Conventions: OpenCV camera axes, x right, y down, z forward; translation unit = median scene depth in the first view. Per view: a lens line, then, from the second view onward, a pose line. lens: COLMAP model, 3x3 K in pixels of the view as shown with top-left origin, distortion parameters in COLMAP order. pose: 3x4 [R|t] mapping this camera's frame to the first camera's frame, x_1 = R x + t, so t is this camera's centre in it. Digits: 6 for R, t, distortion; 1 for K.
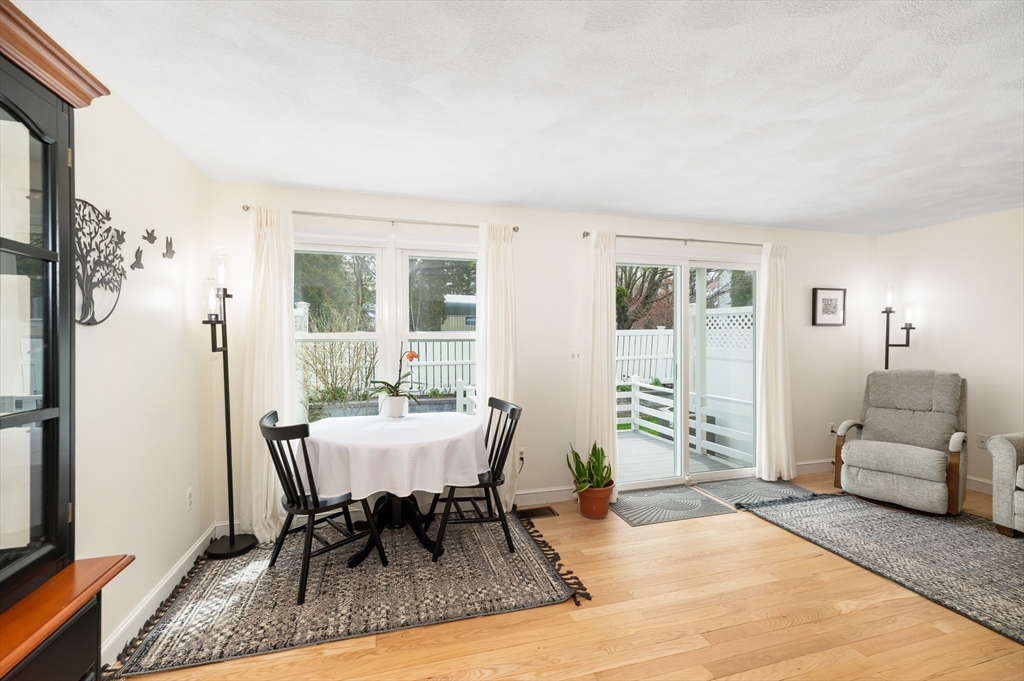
lens RADIAL K [[441.4, 0, 514.8], [0, 441.4, 340.5], [0, 0, 1]] dist [0.007707, 0.000002]
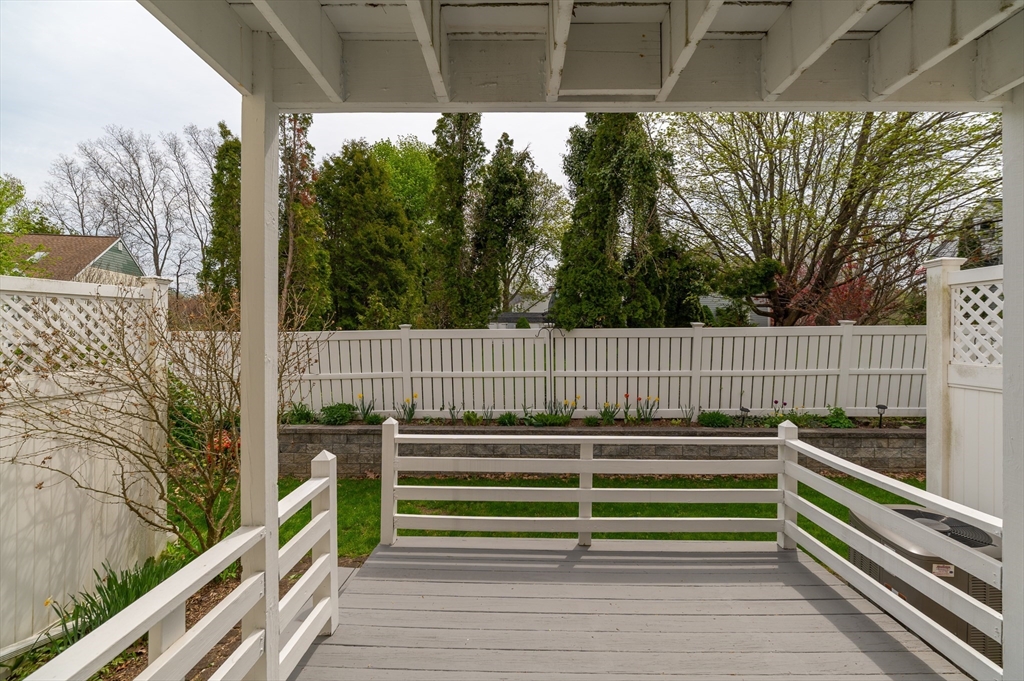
lens RADIAL K [[450.2, 0, 509.8], [0, 450.2, 335.3], [0, 0, 1]] dist [0.004711, 0.000493]
pose [[0.951413, 0.000499, -0.307917, 0.274822], [-0.004575, 0.999911, -0.012517, -0.009442], [0.307884, 0.013317, 0.951331, 0.895913]]
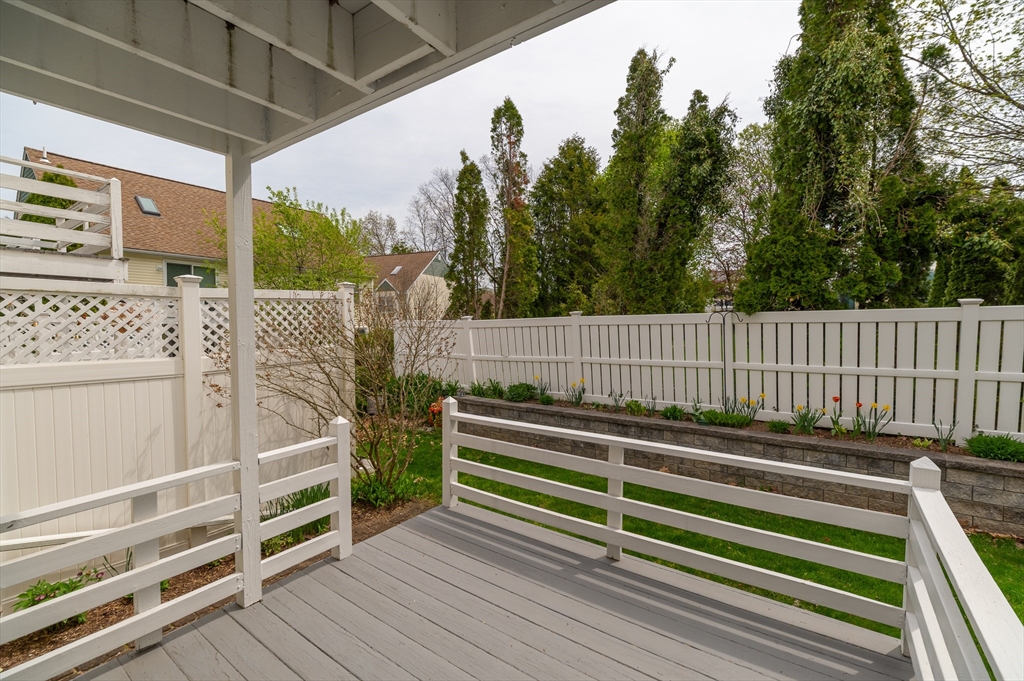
lens RADIAL K [[439.3, 0, 514.7], [0, 439.3, 337.0], [0, 0, 1]] dist [0.001401, 0.000131]
pose [[0.613255, 0.021434, -0.789594, 0.628518], [0.000105, 0.999630, 0.027217, -0.017375], [0.789885, -0.016773, 0.613026, 1.182015]]
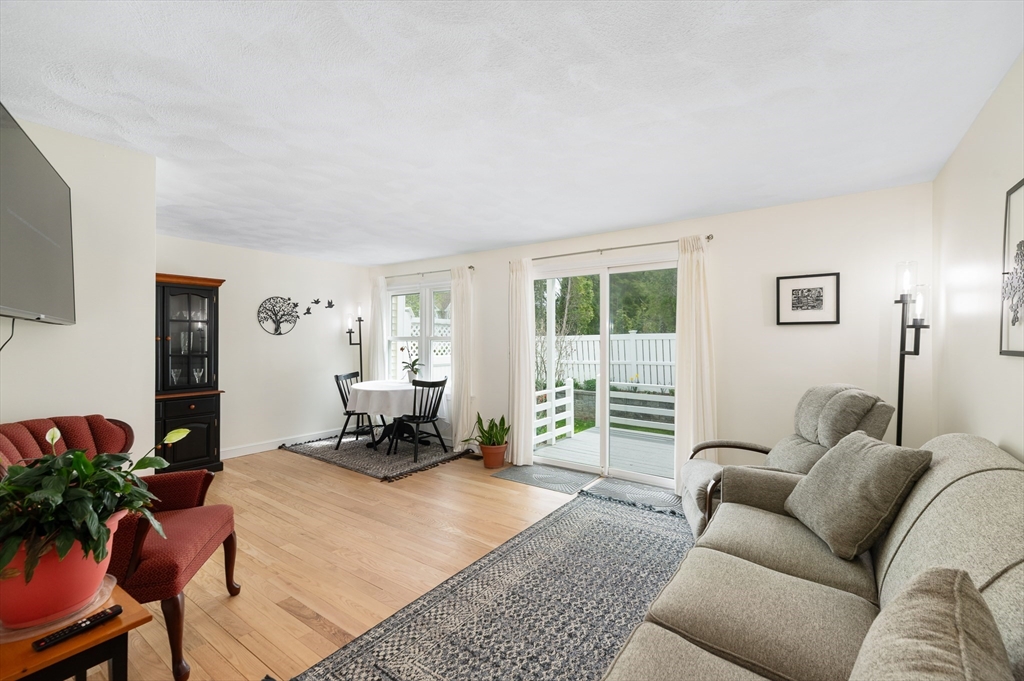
lens RADIAL K [[441.4, 0, 514.8], [0, 441.4, 340.5], [0, 0, 1]] dist [0.007707, 0.000002]
pose [[0.611454, 0.004226, -0.791269, 1.105352], [-0.007257, 0.999974, -0.000267, -0.003071], [0.791247, 0.005906, 0.611468, 0.166534]]
